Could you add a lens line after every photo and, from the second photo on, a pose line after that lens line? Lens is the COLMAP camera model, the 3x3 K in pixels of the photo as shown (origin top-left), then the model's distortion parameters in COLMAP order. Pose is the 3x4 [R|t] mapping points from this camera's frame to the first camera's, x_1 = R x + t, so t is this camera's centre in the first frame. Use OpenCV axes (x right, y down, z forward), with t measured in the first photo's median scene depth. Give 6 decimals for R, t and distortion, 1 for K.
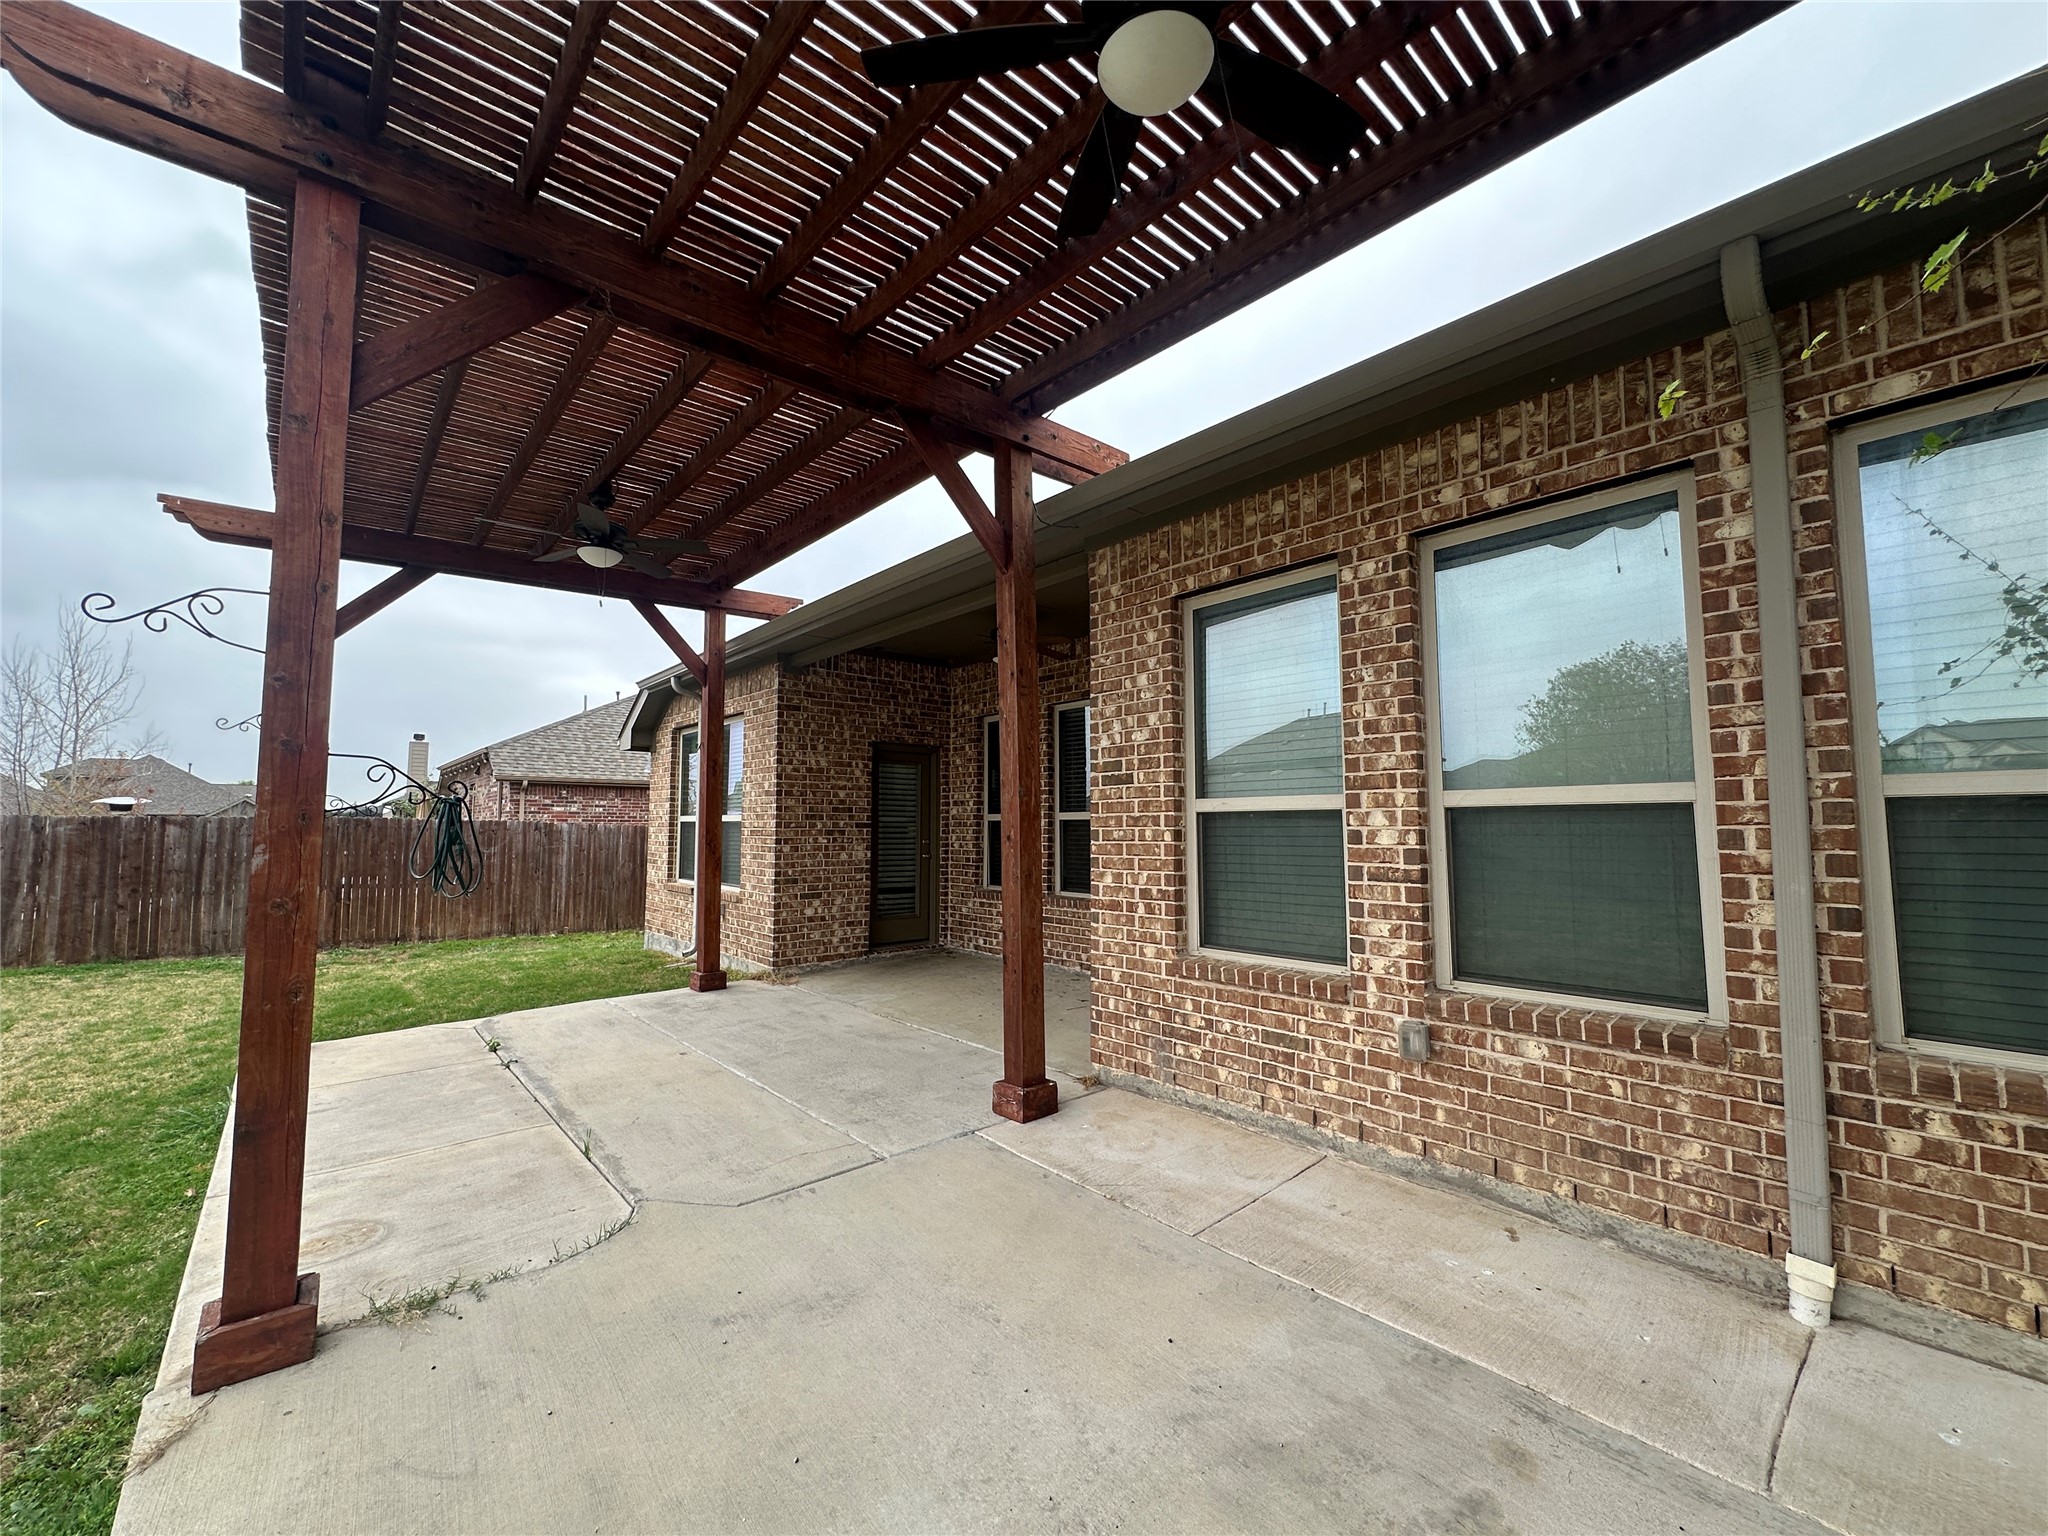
lens RADIAL K [[819.4, 0, 1021.4], [0, 819.4, 768.8], [0, 0, 1]] dist [-0.003557, 0.000322]
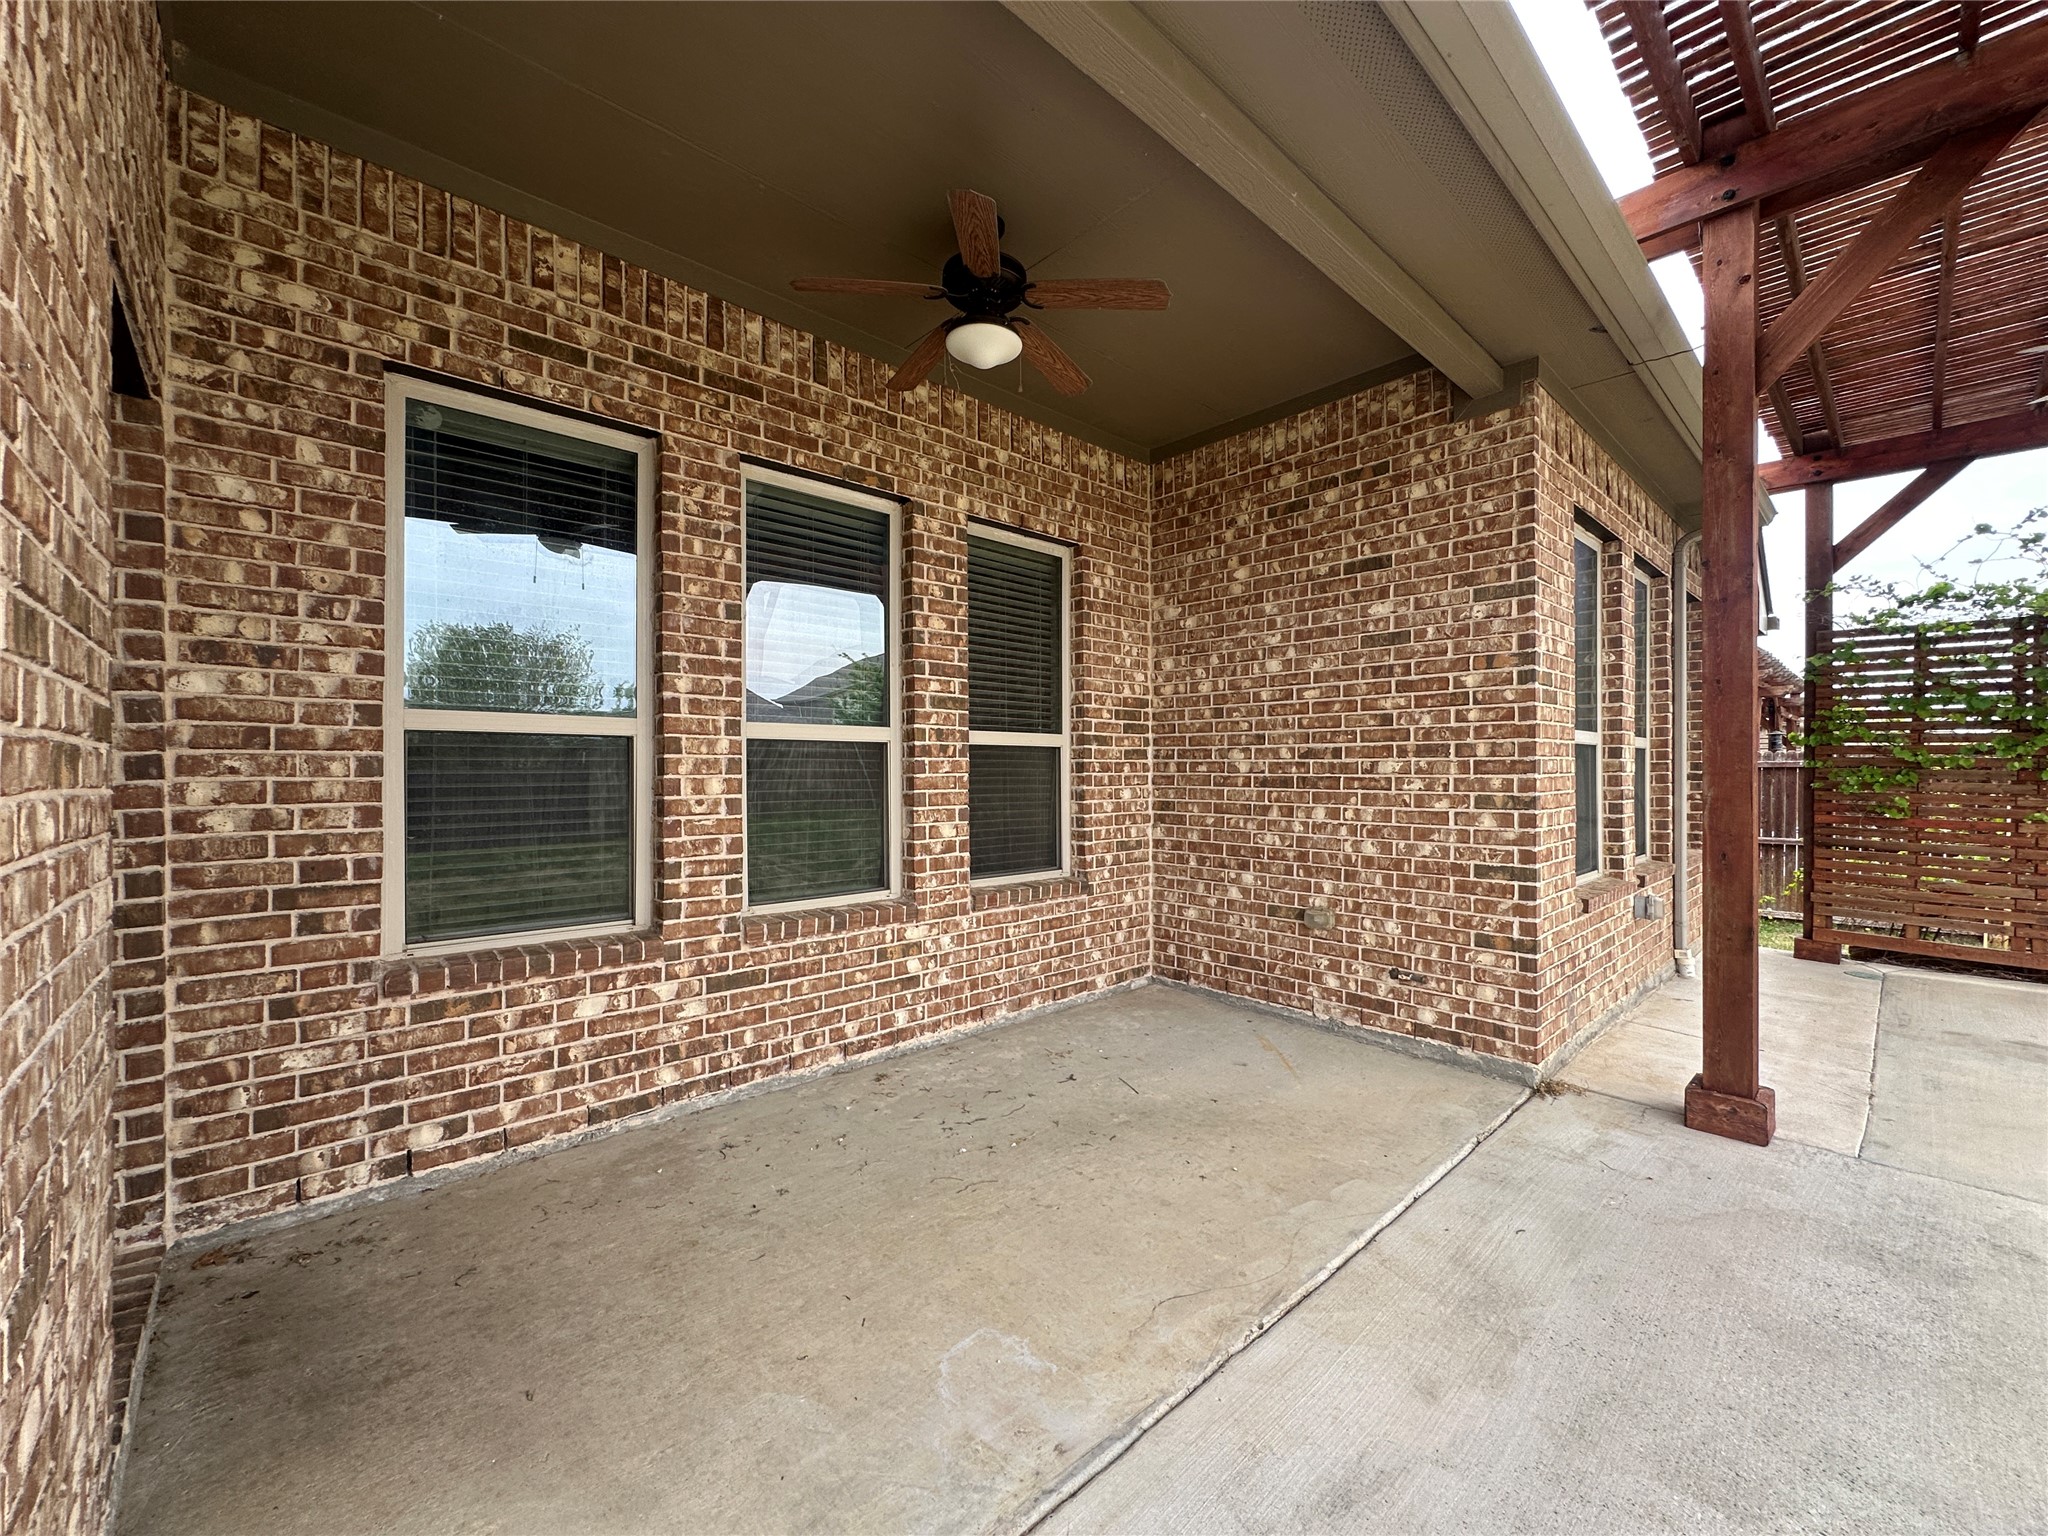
lens RADIAL K [[819.4, 0, 1021.4], [0, 819.4, 768.8], [0, 0, 1]] dist [-0.003557, 0.000322]
pose [[-0.027188, 0.000214, 0.999630, -0.360930], [-0.076639, 0.997056, -0.002298, 0.063945], [-0.996688, -0.076673, -0.027092, 0.825835]]
